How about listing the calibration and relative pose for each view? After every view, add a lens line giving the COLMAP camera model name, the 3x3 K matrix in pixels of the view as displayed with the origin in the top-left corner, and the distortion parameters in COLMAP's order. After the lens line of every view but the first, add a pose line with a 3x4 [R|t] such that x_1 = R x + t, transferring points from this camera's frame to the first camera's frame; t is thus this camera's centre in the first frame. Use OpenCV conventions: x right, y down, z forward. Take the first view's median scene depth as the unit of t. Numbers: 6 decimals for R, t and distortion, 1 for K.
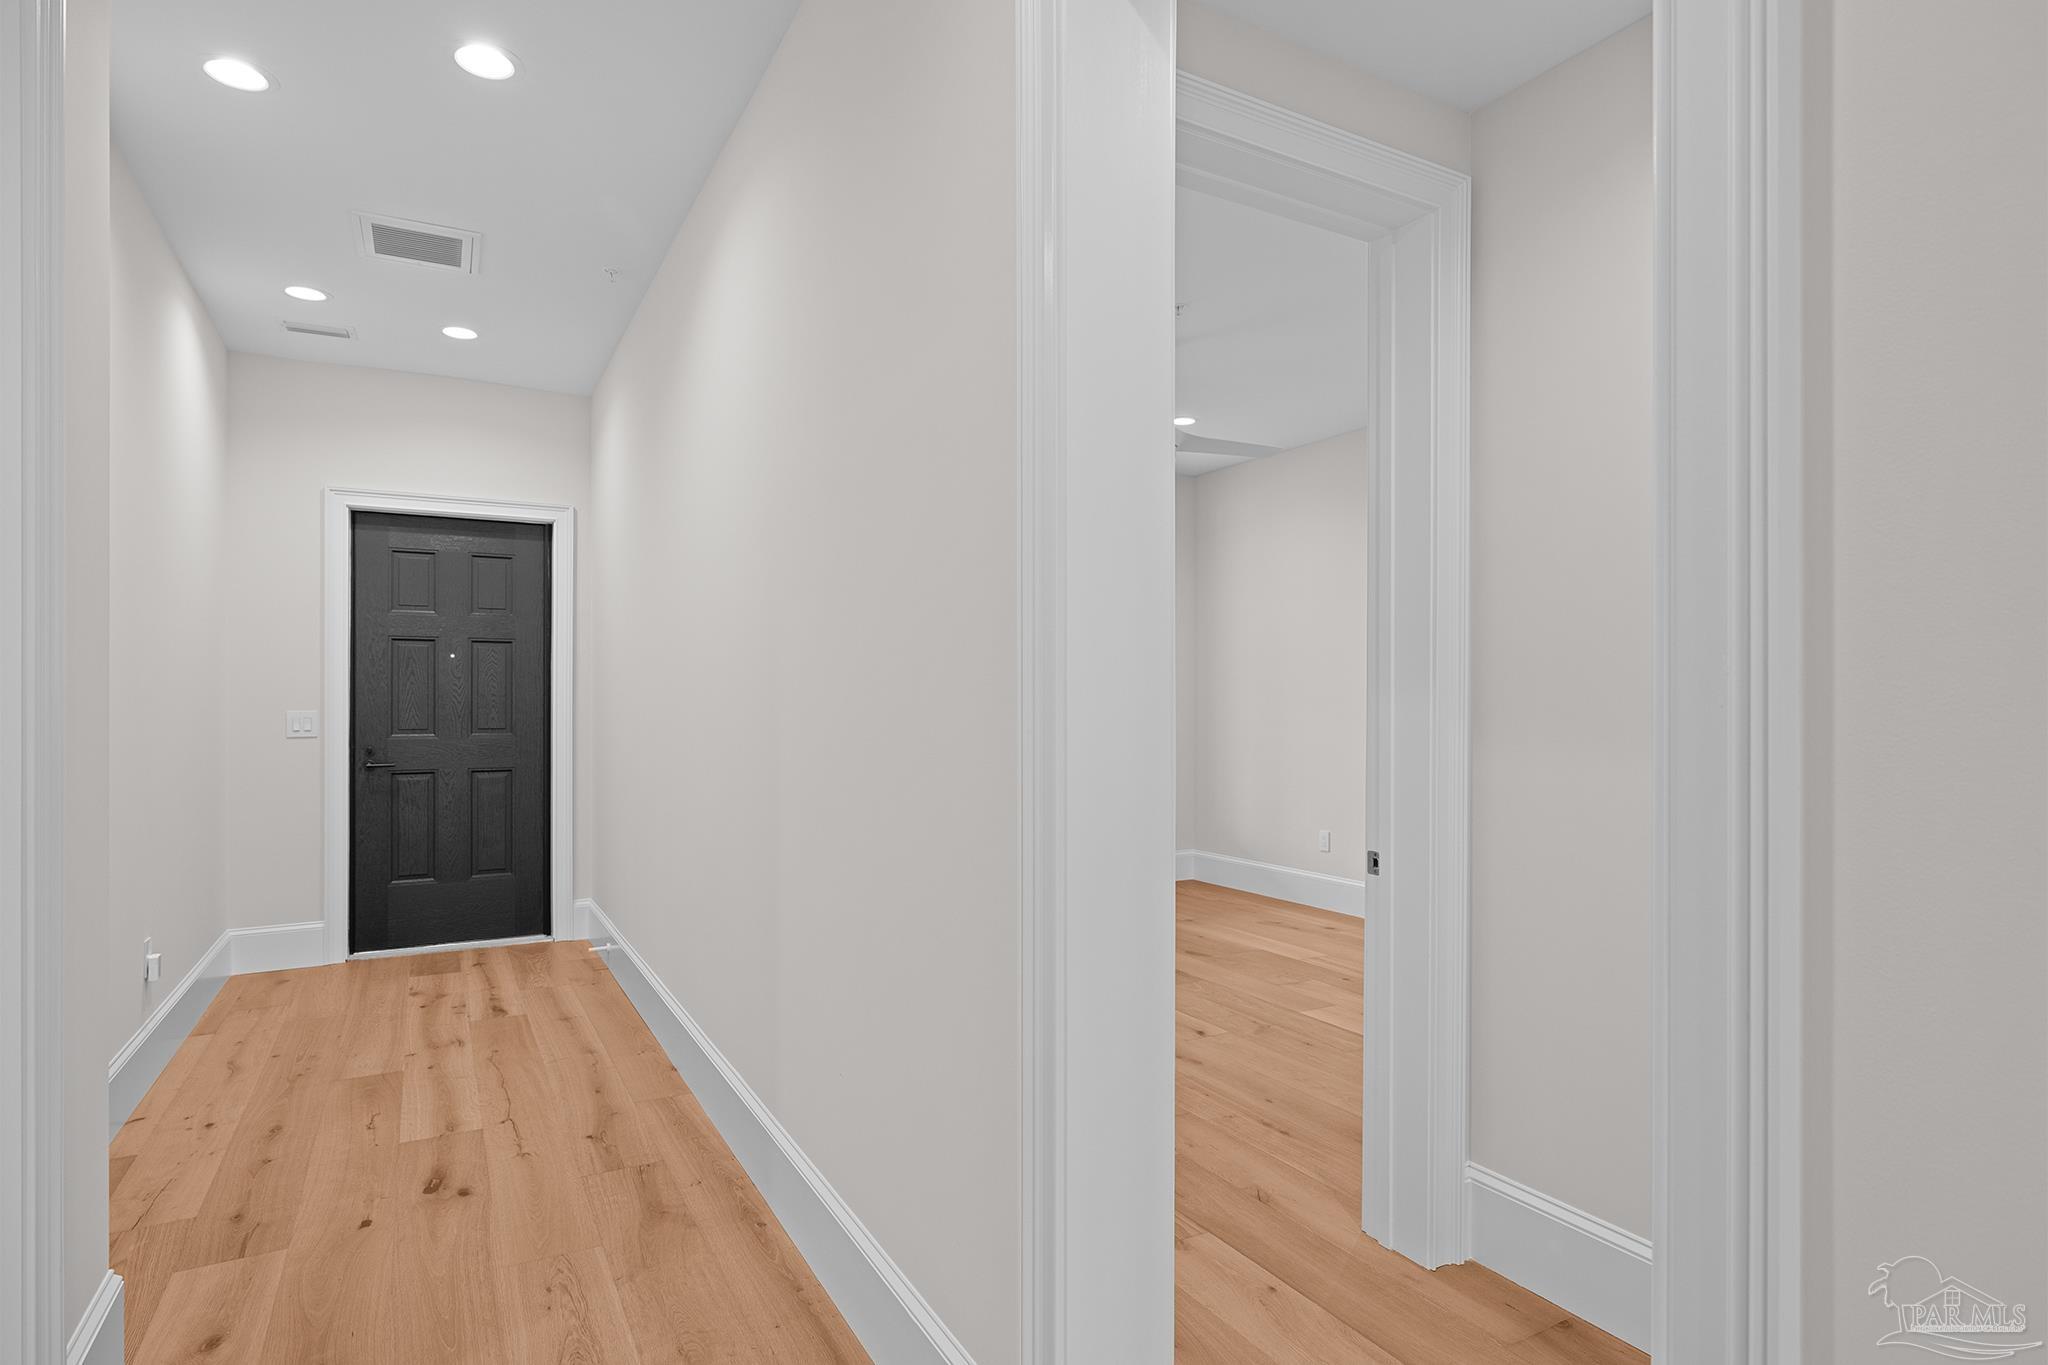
lens RADIAL K [[1076.3, 0, 1021.5], [0, 1076.3, 704.5], [0, 0, 1]] dist [-0.002266, -0.000401]
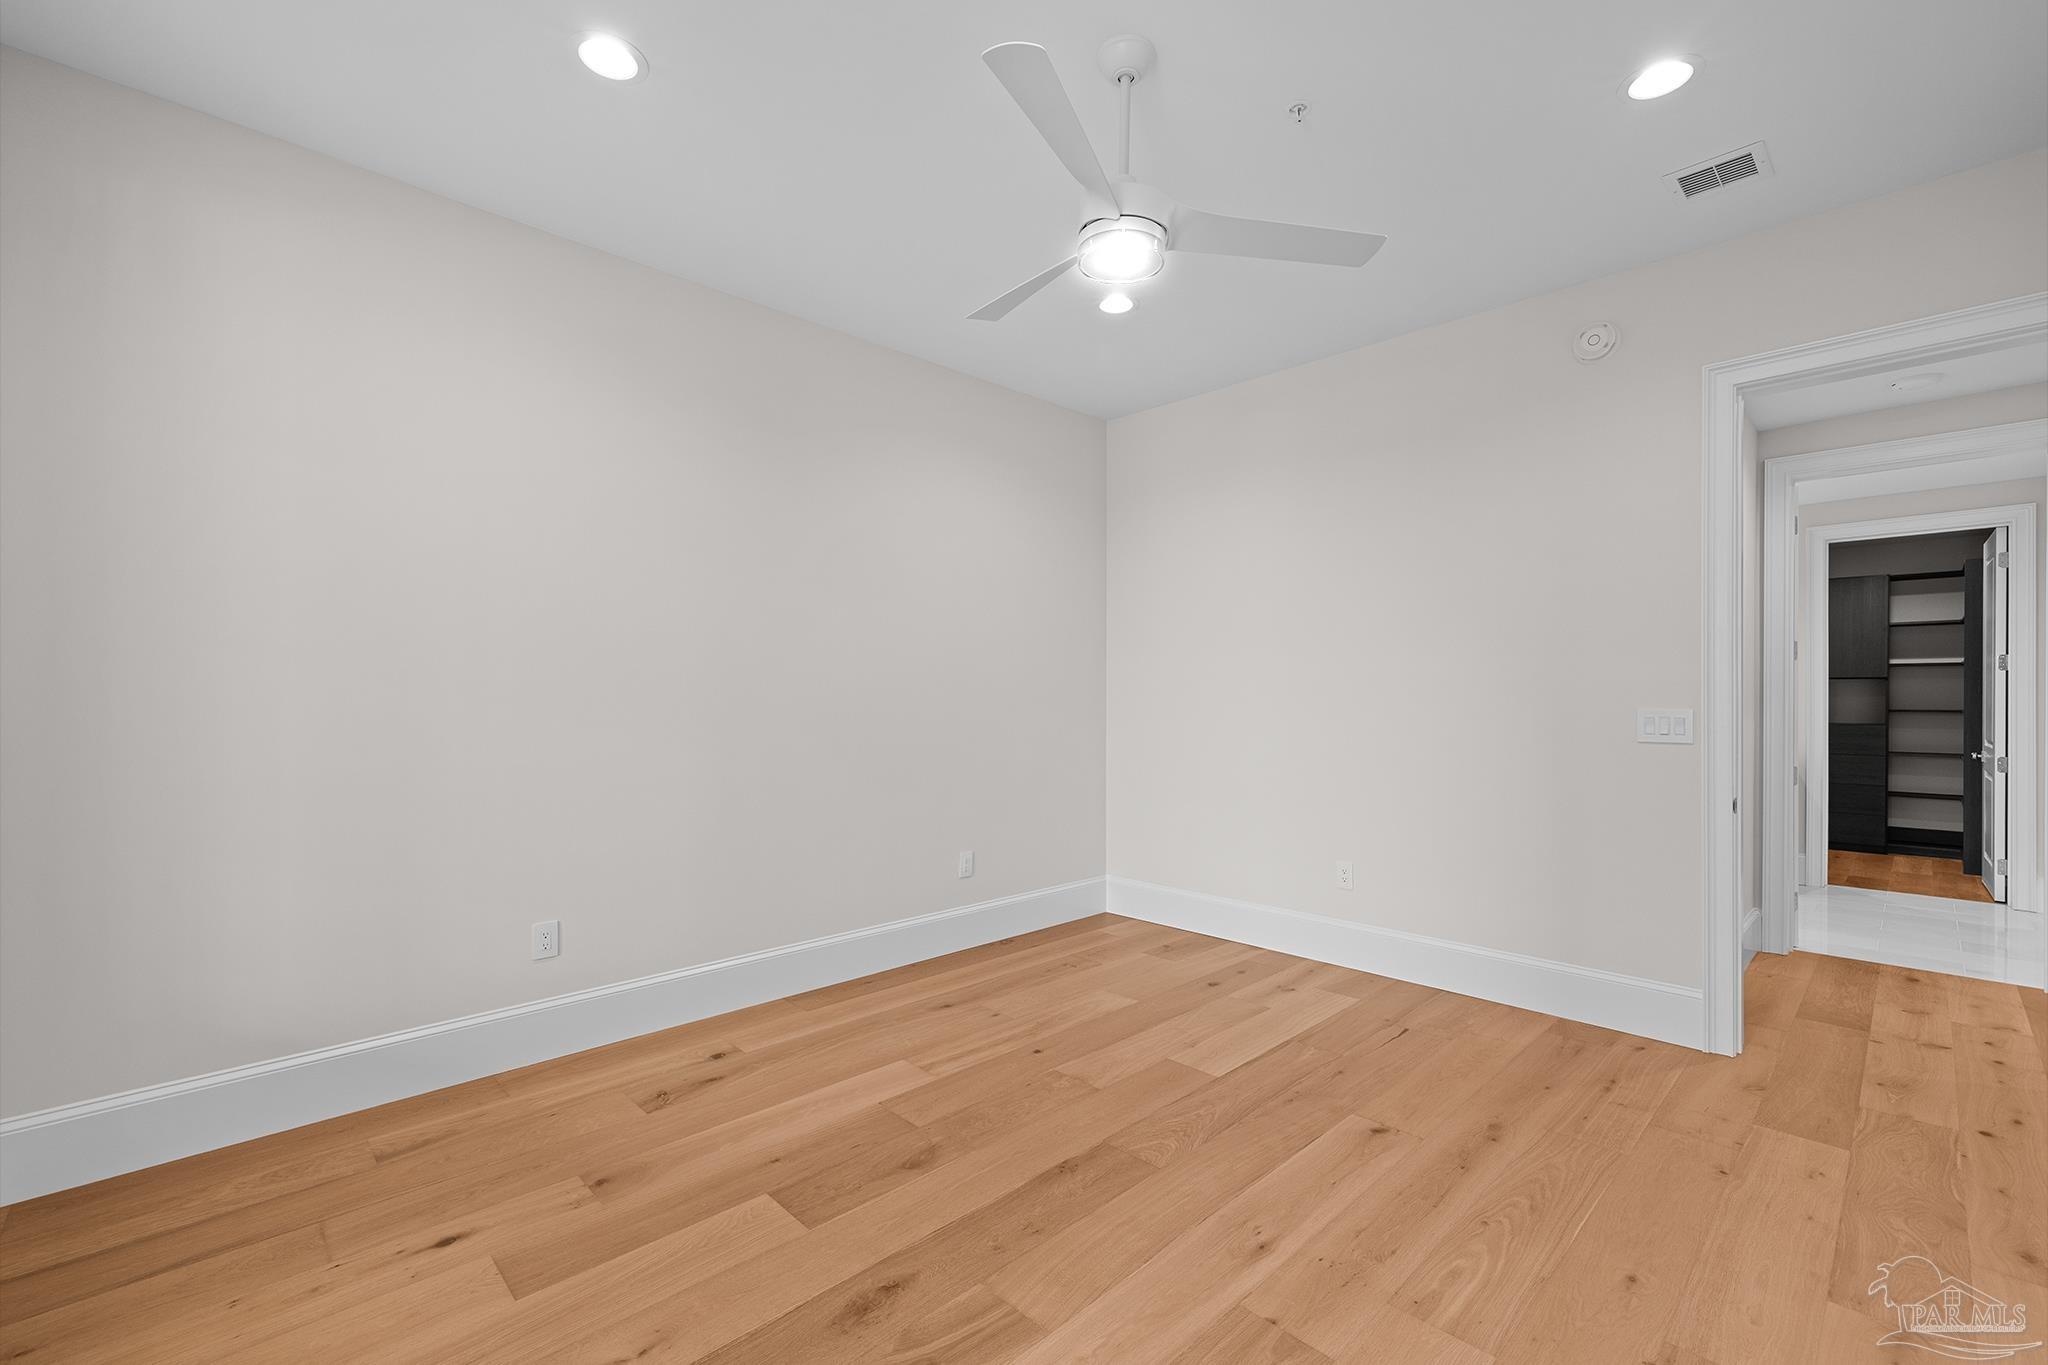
lens RADIAL K [[870.7, 0, 1021.9], [0, 870.7, 693.8], [0, 0, 1]] dist [0.002153, 0.000288]
pose [[-0.257379, 0.001982, 0.966308, -0.273757], [0.000087, 0.999998, -0.002027, -0.001967], [-0.966310, -0.000438, -0.257379, 1.055552]]
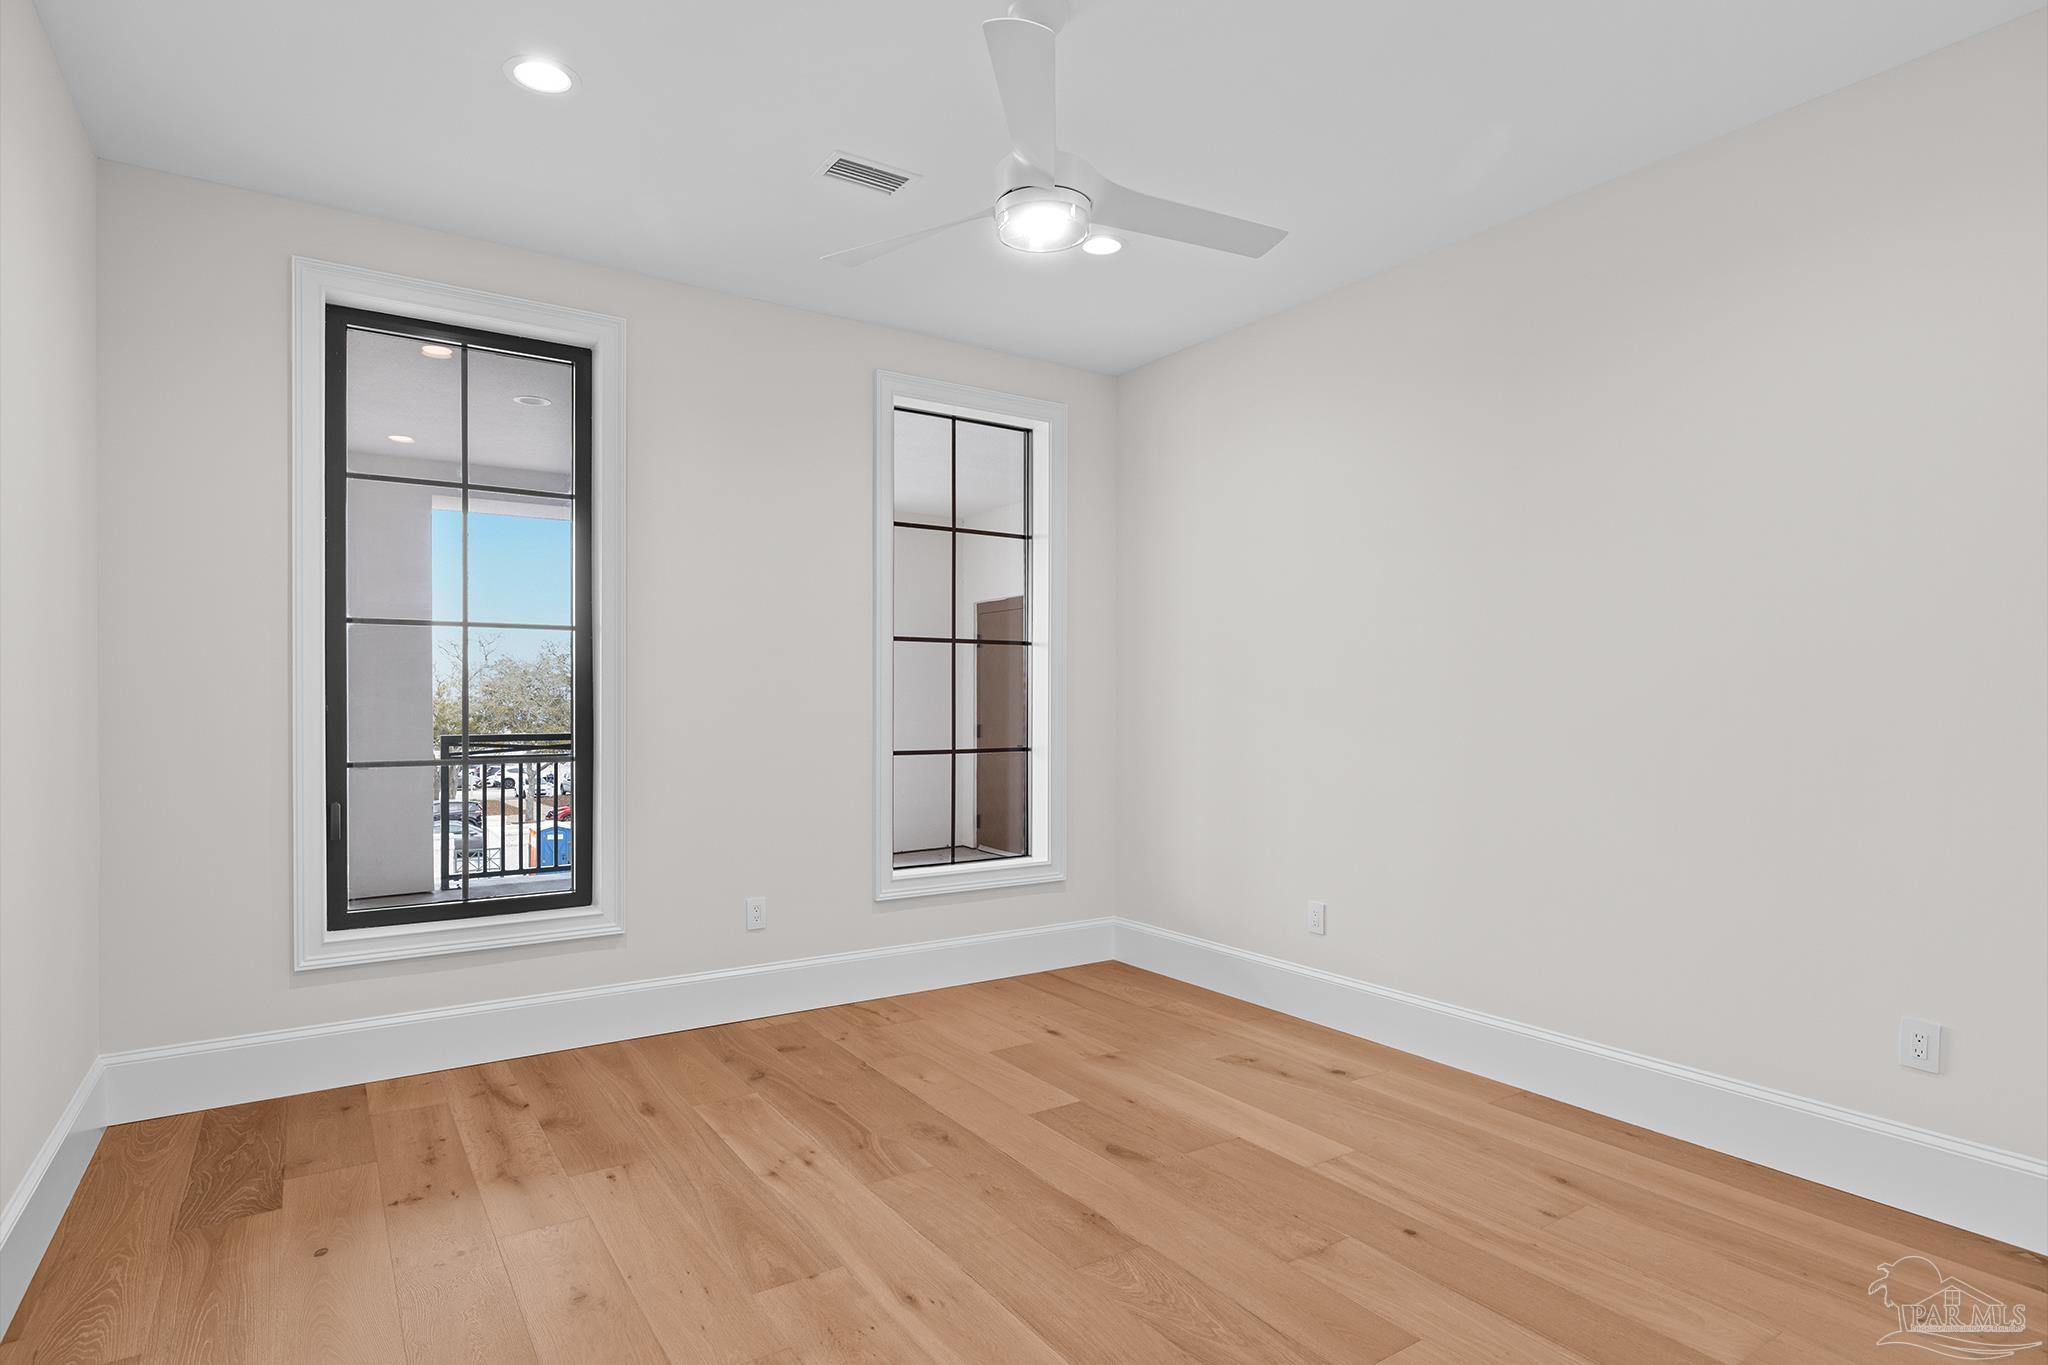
lens RADIAL K [[1076.3, 0, 1021.5], [0, 1076.3, 704.5], [0, 0, 1]] dist [-0.002266, -0.000401]
pose [[0.996826, 0.001164, 0.079598, 0.063744], [-0.001273, 0.999998, 0.001320, -0.002550], [-0.079596, -0.001417, 0.996826, 0.442884]]
